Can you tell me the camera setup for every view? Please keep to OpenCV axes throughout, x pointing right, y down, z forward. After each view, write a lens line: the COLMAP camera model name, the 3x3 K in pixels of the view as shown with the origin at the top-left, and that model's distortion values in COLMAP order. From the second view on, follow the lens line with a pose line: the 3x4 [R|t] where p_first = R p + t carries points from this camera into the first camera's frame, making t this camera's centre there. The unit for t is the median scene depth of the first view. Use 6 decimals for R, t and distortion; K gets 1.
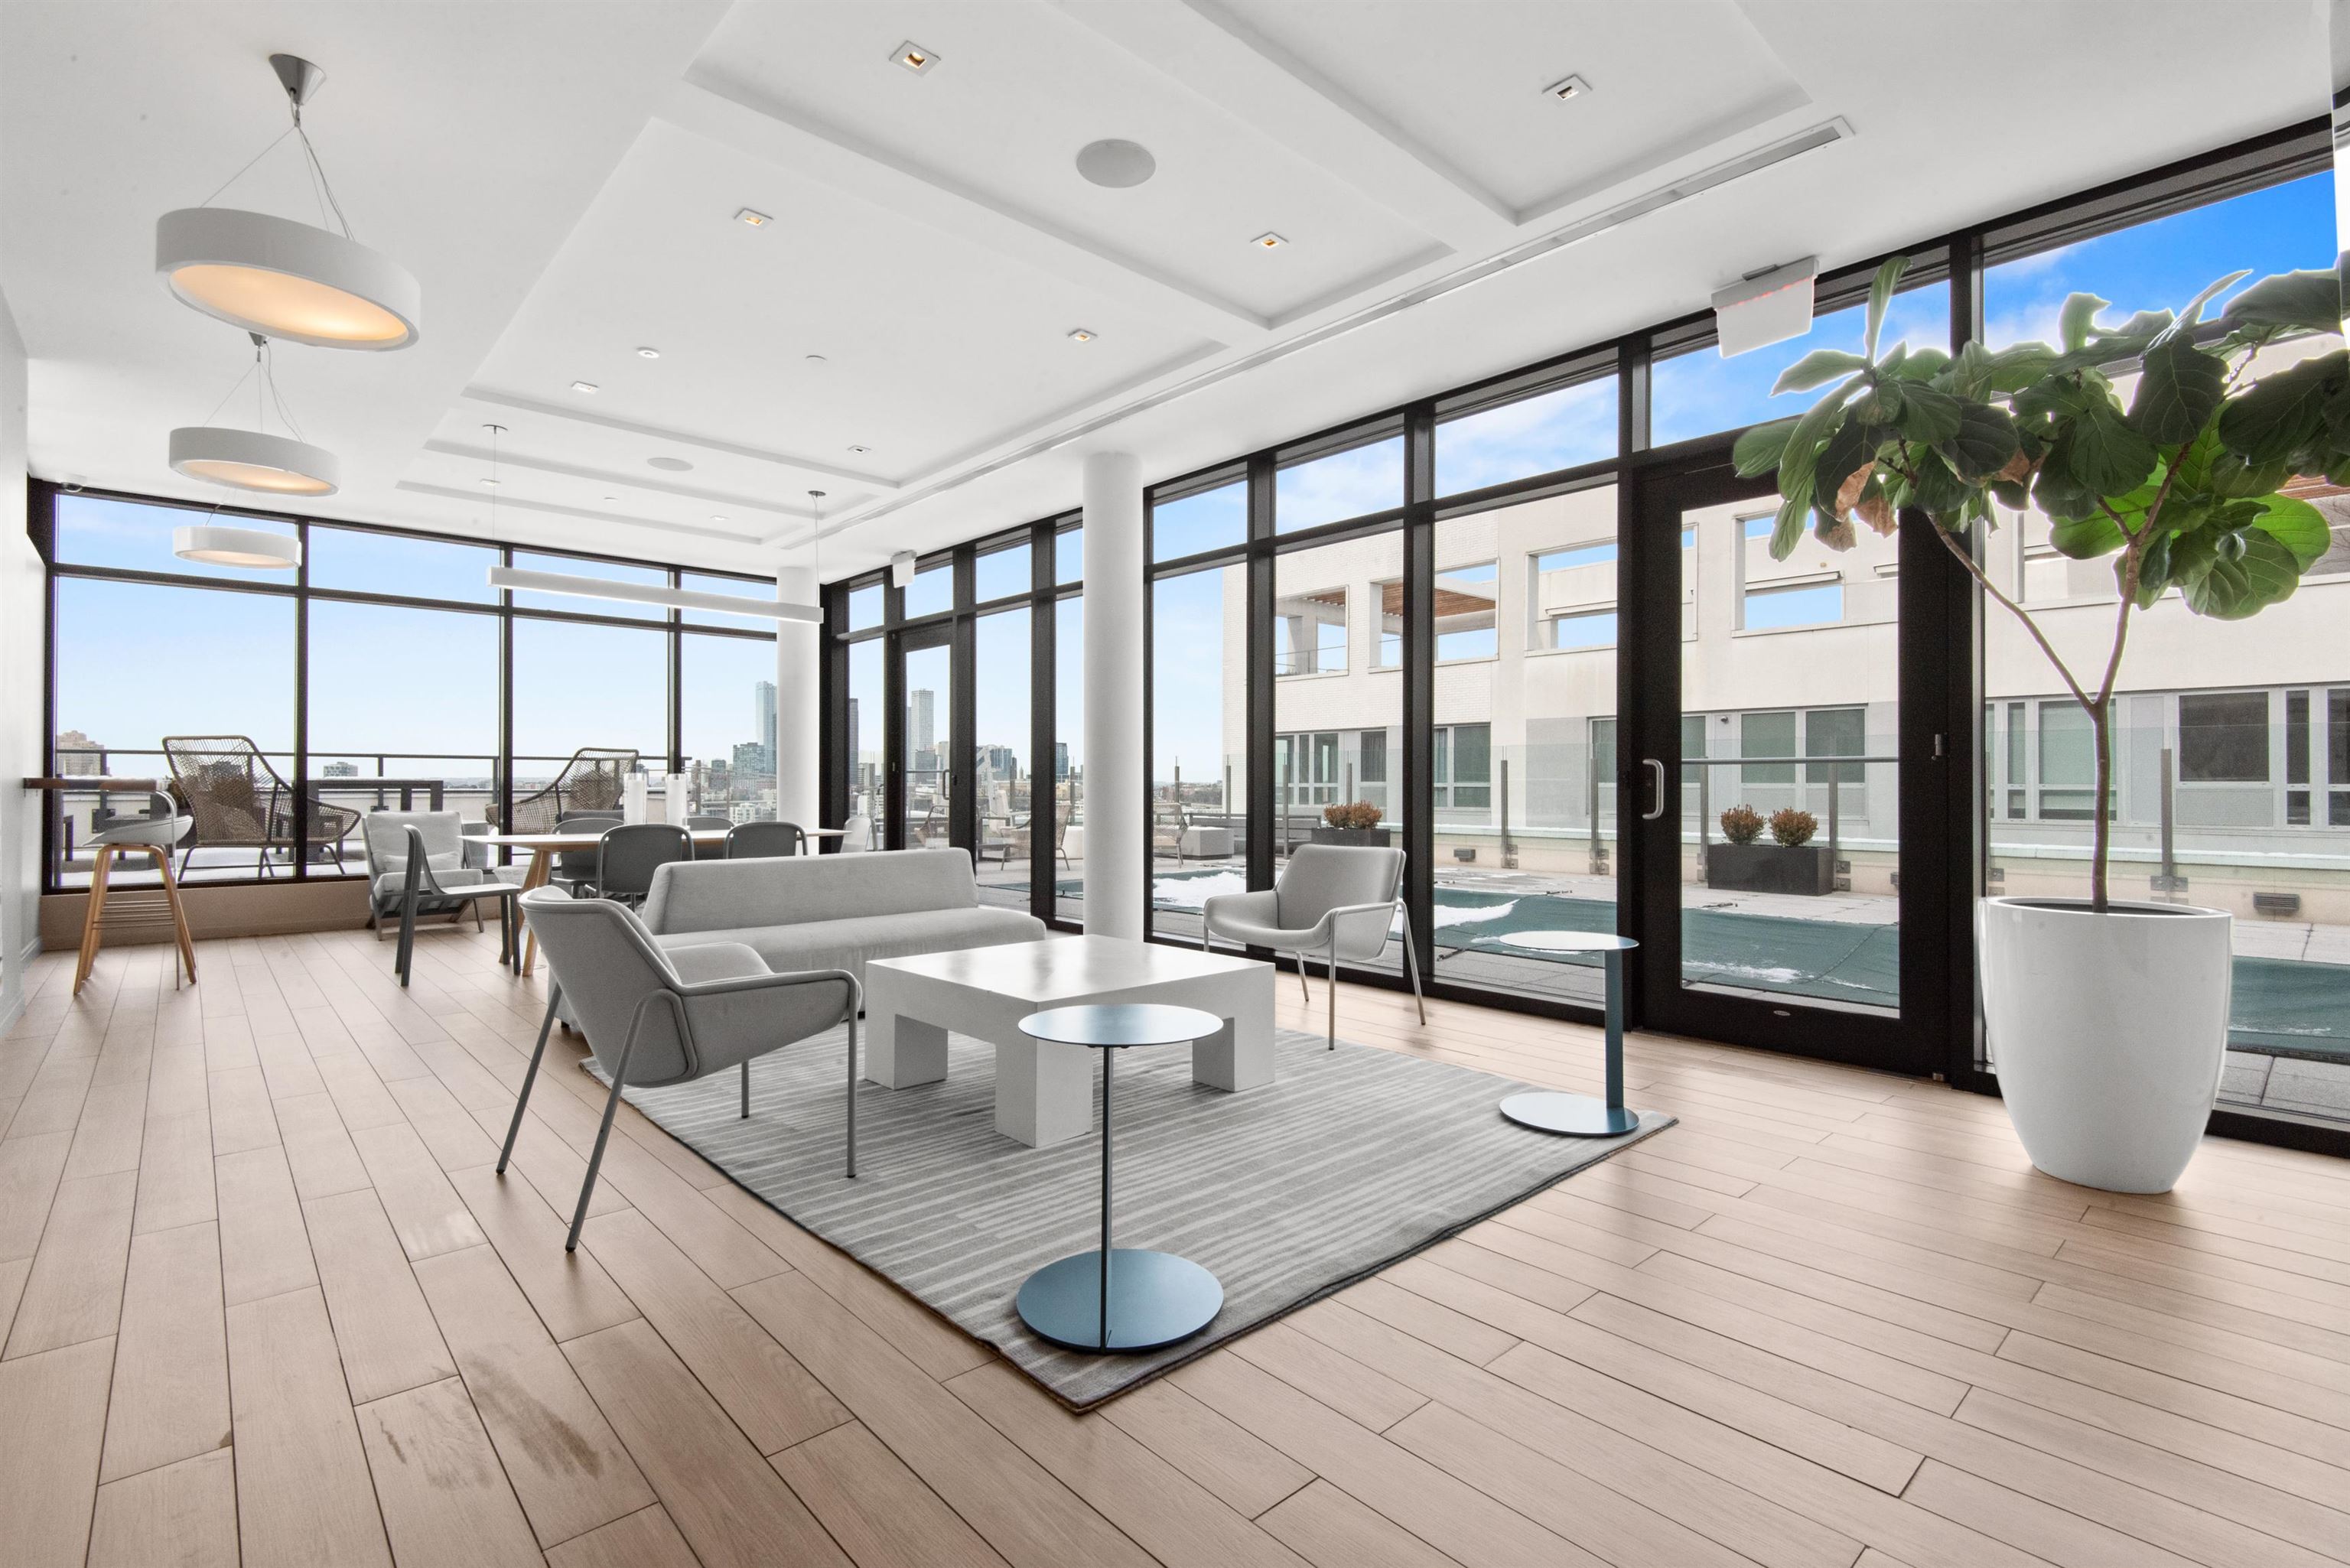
lens RADIAL K [[1072.2, 0, 1186.2], [0, 1072.2, 769.7], [0, 0, 1]] dist [0.038241, -0.025774]
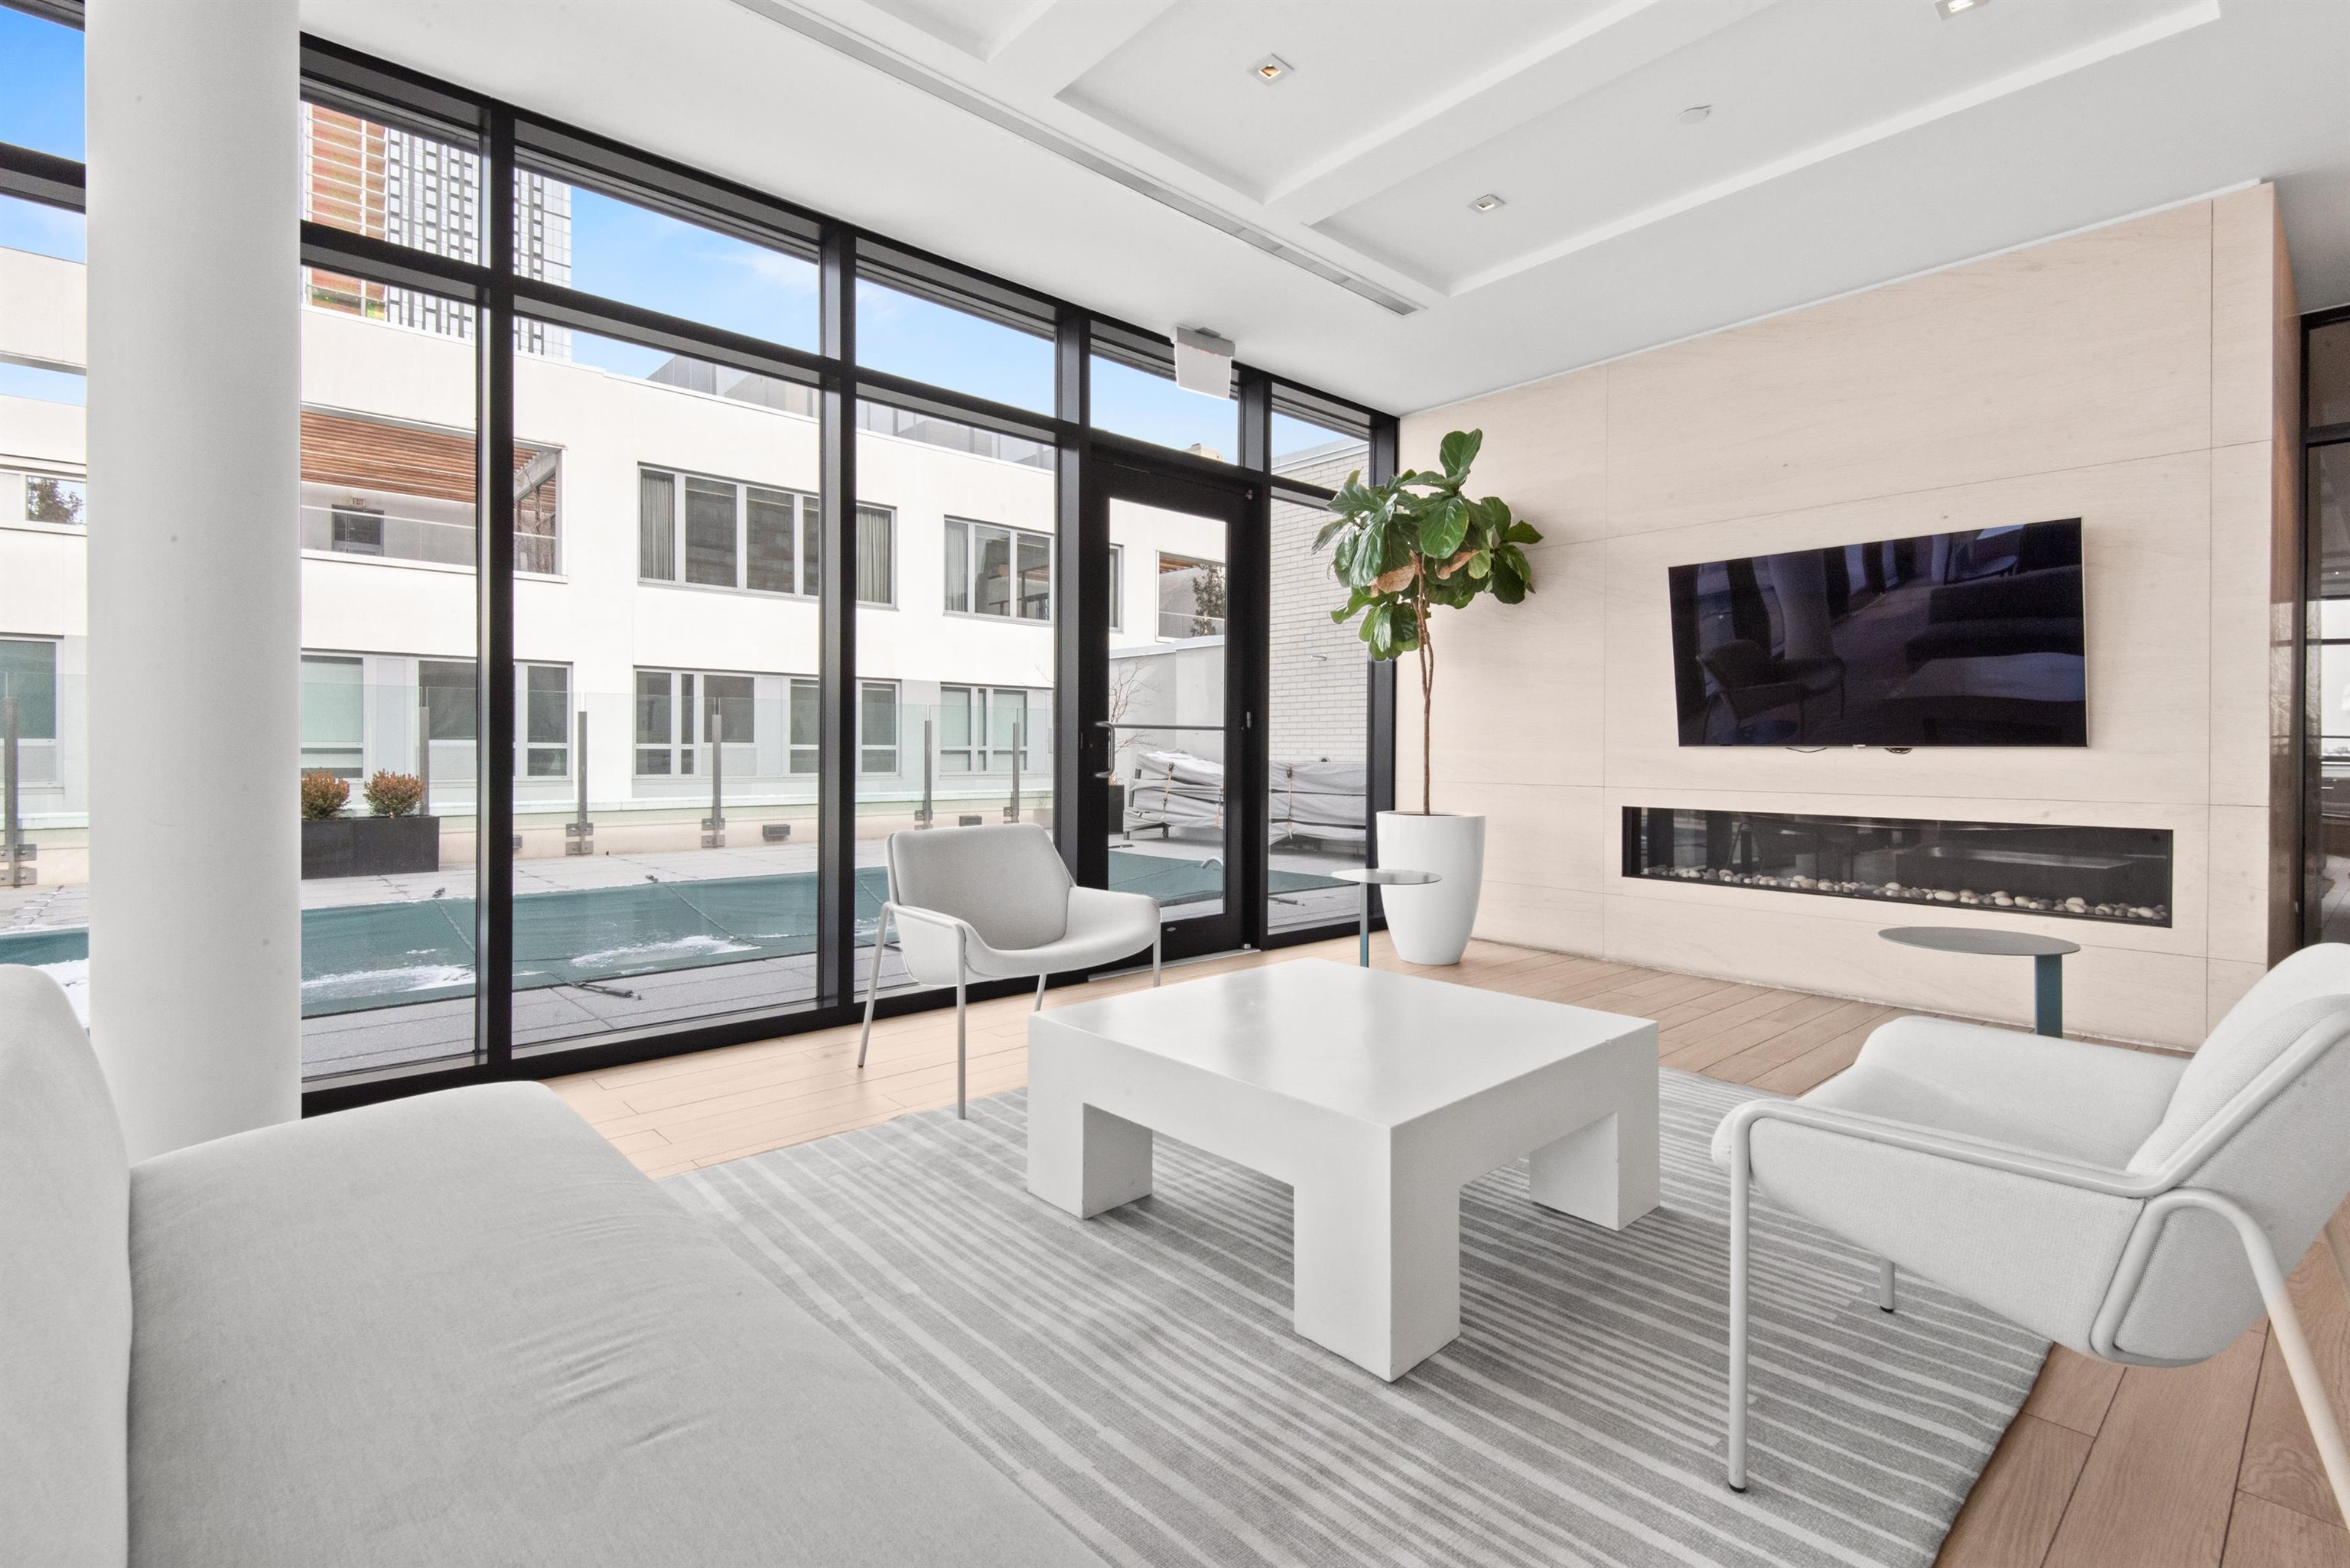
lens RADIAL K [[1072.2, 0, 1186.2], [0, 1072.2, 769.7], [0, 0, 1]] dist [0.038241, -0.025774]
pose [[0.008044, -0.022577, 0.999713, -0.539029], [-0.017960, 0.999581, 0.022719, 0.007283], [-0.999806, -0.018138, 0.007635, 0.768996]]
